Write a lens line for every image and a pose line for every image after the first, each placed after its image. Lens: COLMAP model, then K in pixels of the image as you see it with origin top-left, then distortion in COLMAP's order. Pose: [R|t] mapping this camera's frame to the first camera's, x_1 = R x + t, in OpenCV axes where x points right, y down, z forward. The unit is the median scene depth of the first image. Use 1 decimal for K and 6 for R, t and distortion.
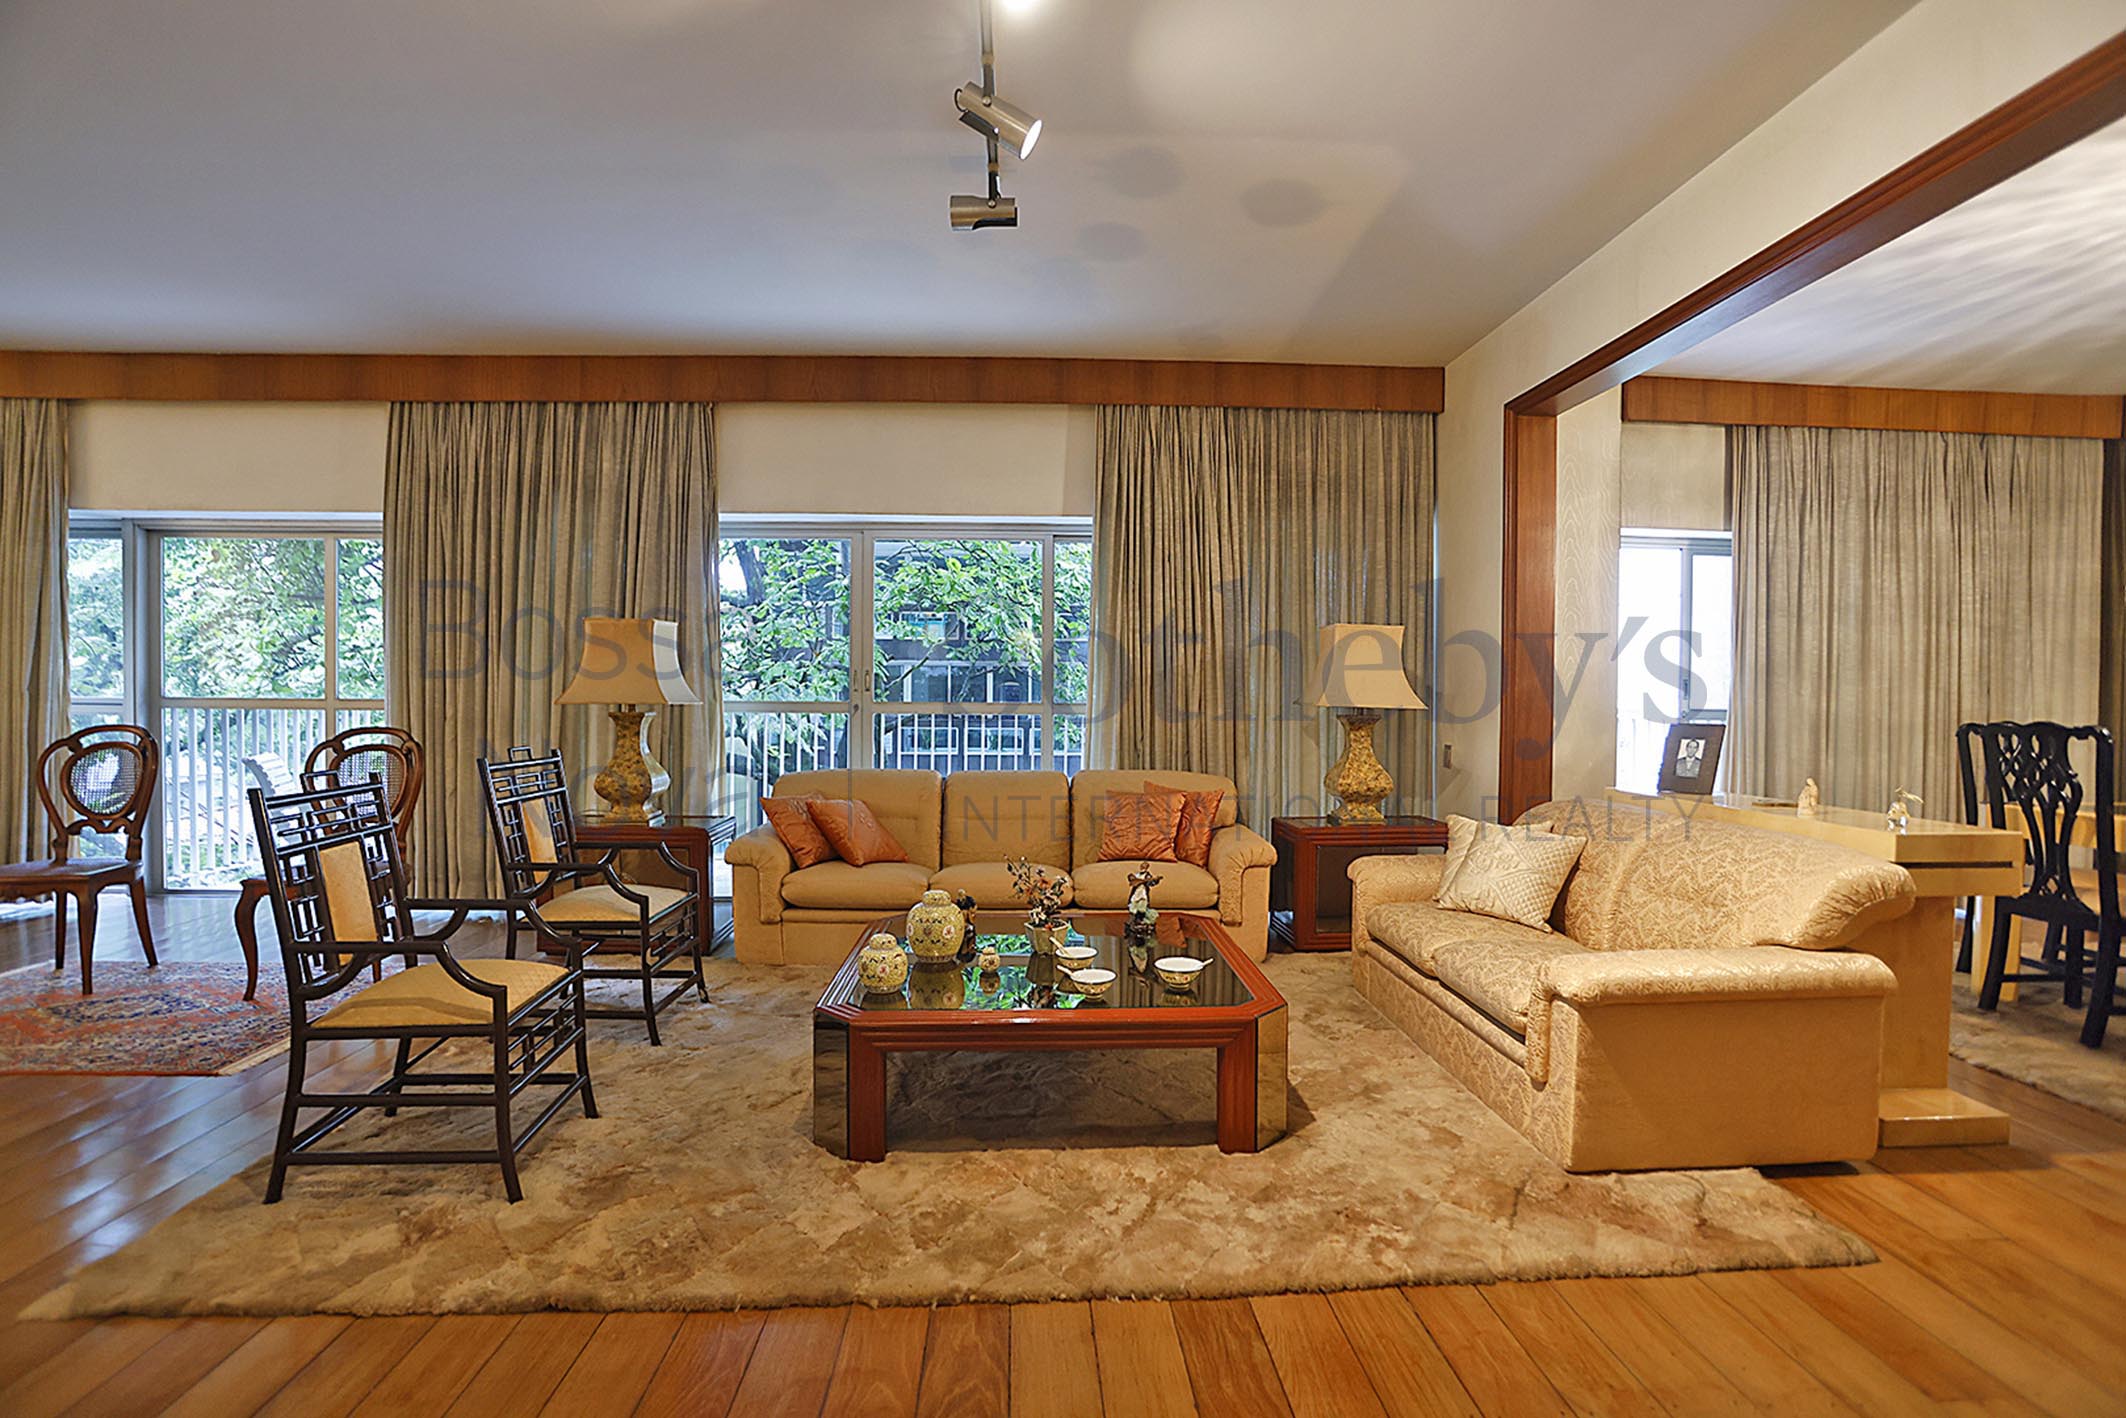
lens RADIAL K [[1029.3, 0, 1058.7], [0, 1029.3, 701.4], [0, 0, 1]] dist [-0.065323, 0.027252]
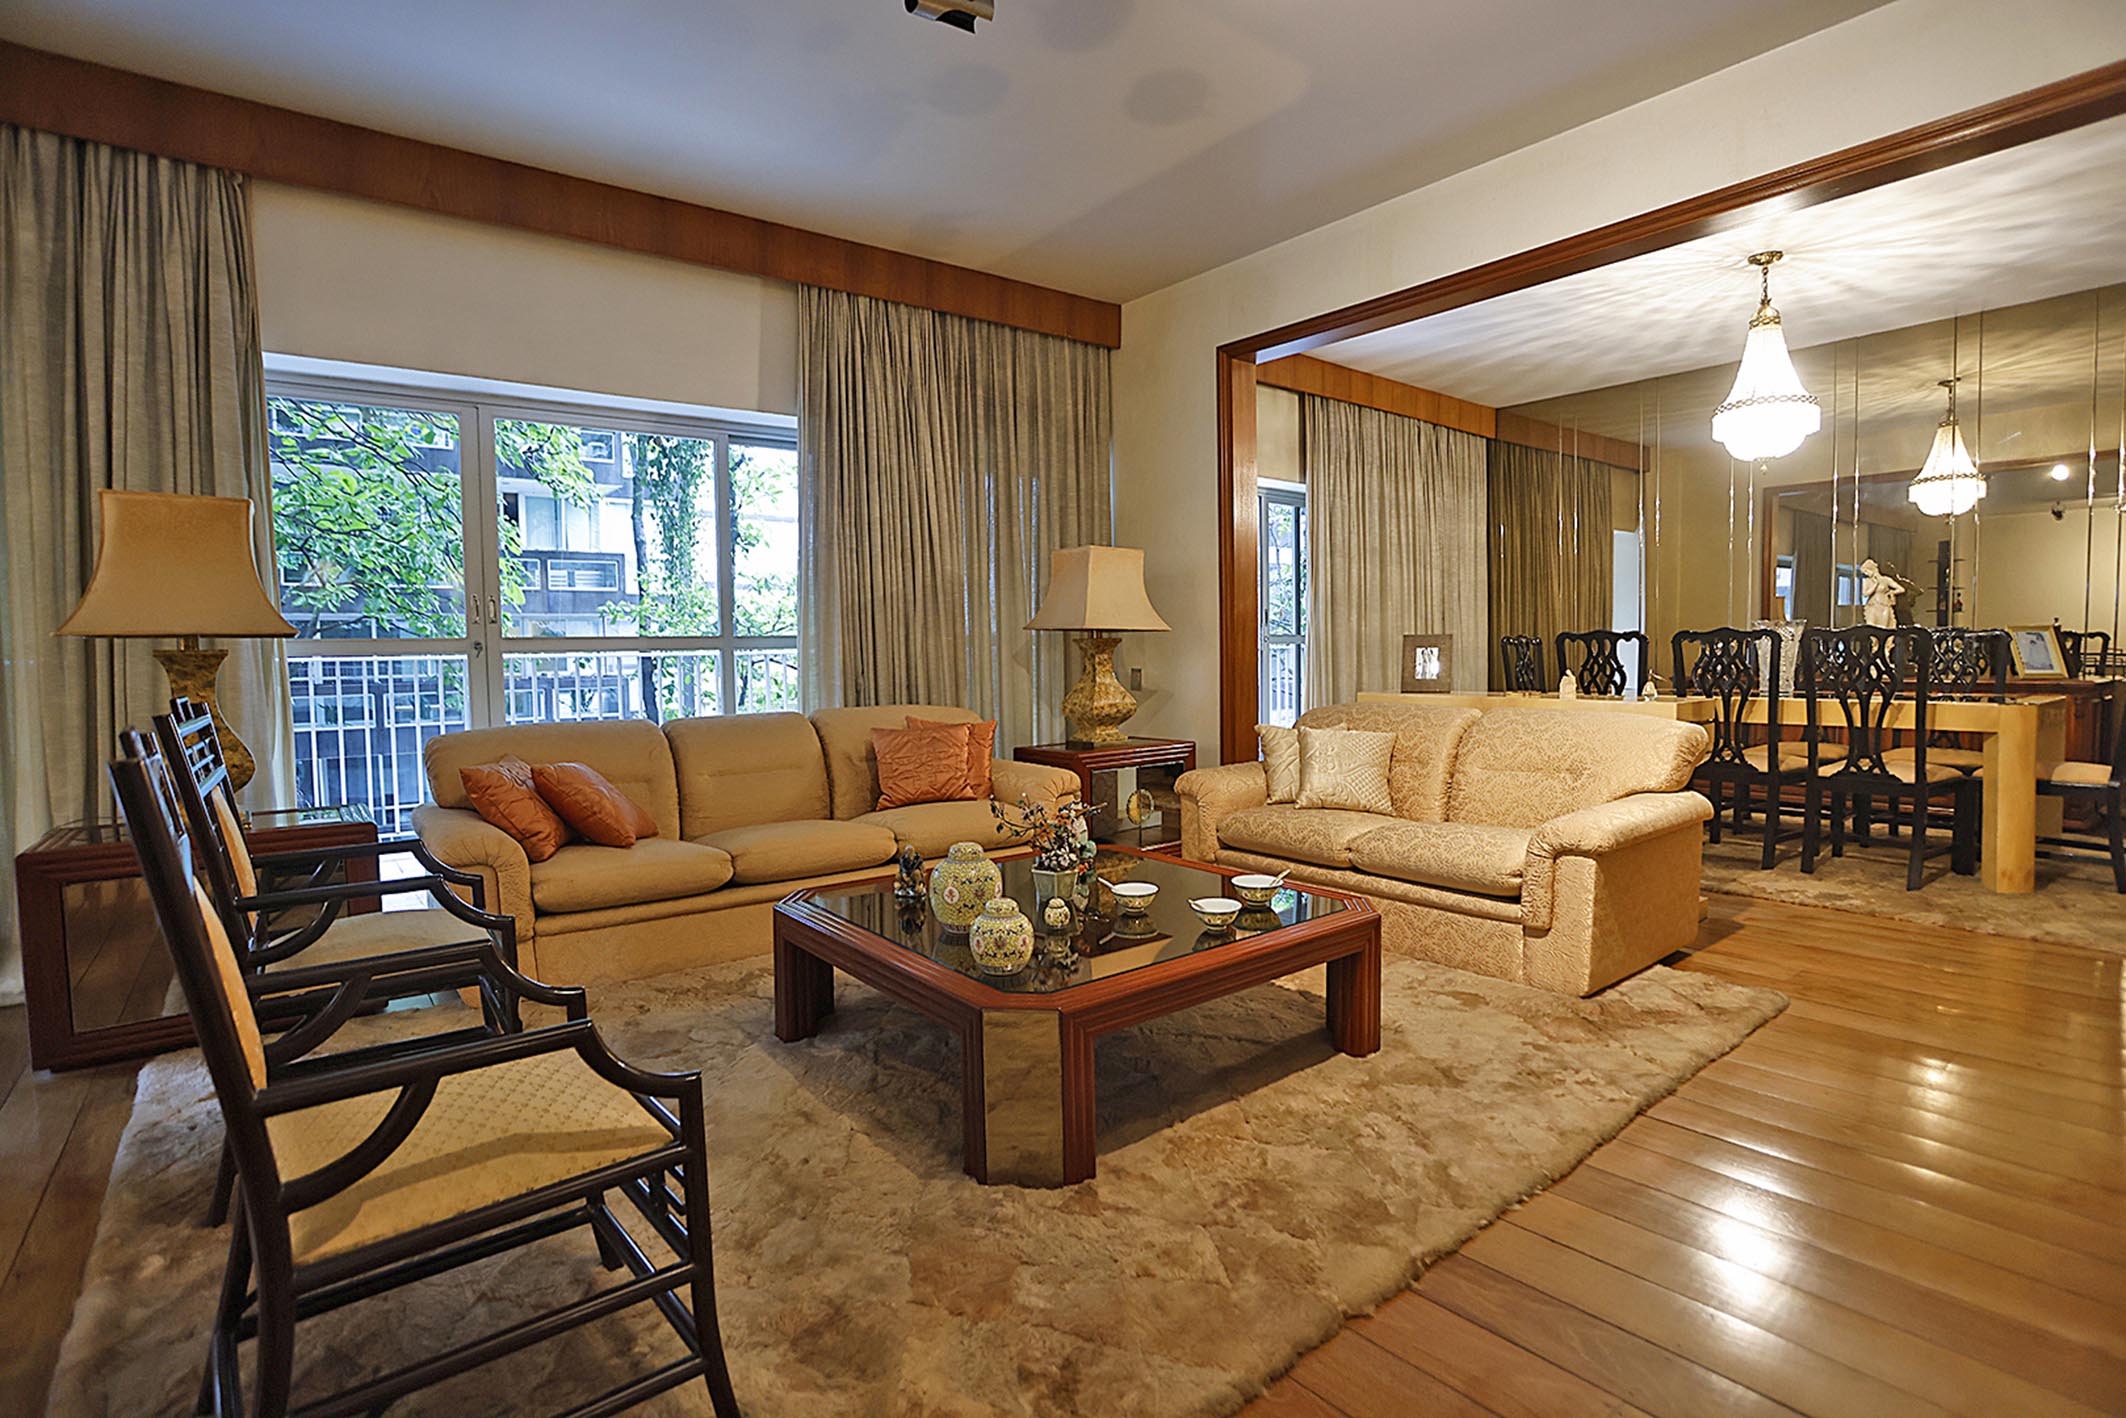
lens RADIAL K [[1029.3, 0, 1058.7], [0, 1029.3, 701.4], [0, 0, 1]] dist [-0.065323, 0.027252]
pose [[0.814317, -0.049275, 0.578324, -0.300540], [0.021585, 0.998272, 0.054663, 0.017420], [-0.580018, -0.032030, 0.813973, 0.176168]]
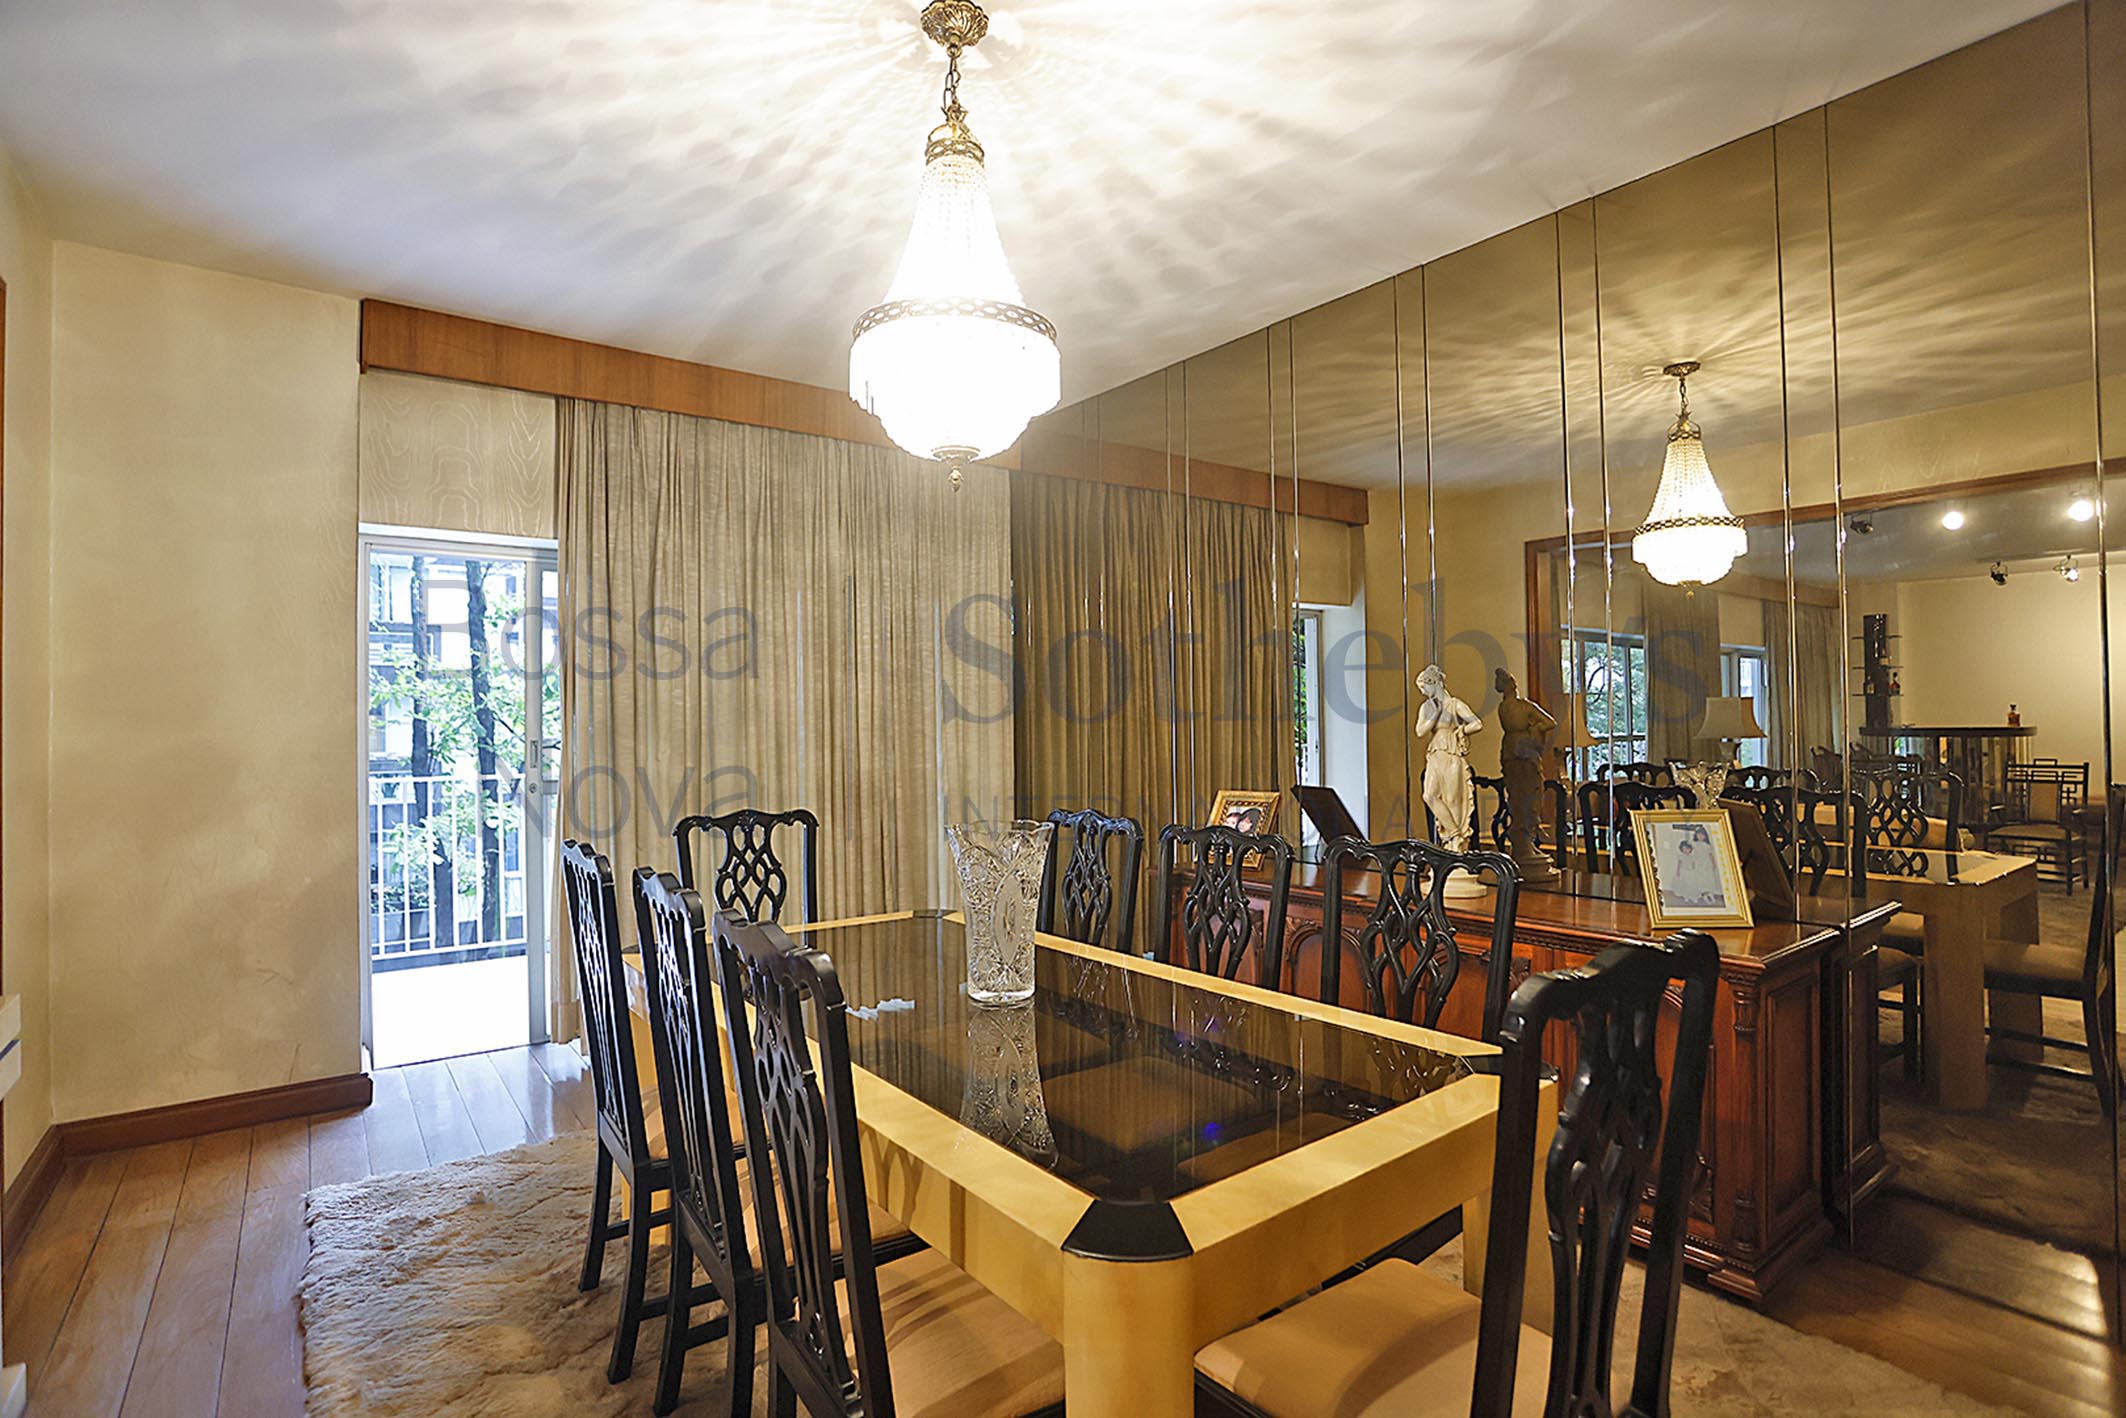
lens RADIAL K [[1029.3, 0, 1058.7], [0, 1029.3, 701.4], [0, 0, 1]] dist [-0.065323, 0.027252]
pose [[0.824128, -0.012101, 0.566274, 0.573834], [0.021952, 0.999703, -0.010585, -0.037574], [-0.565978, 0.021154, 0.824149, 0.193197]]
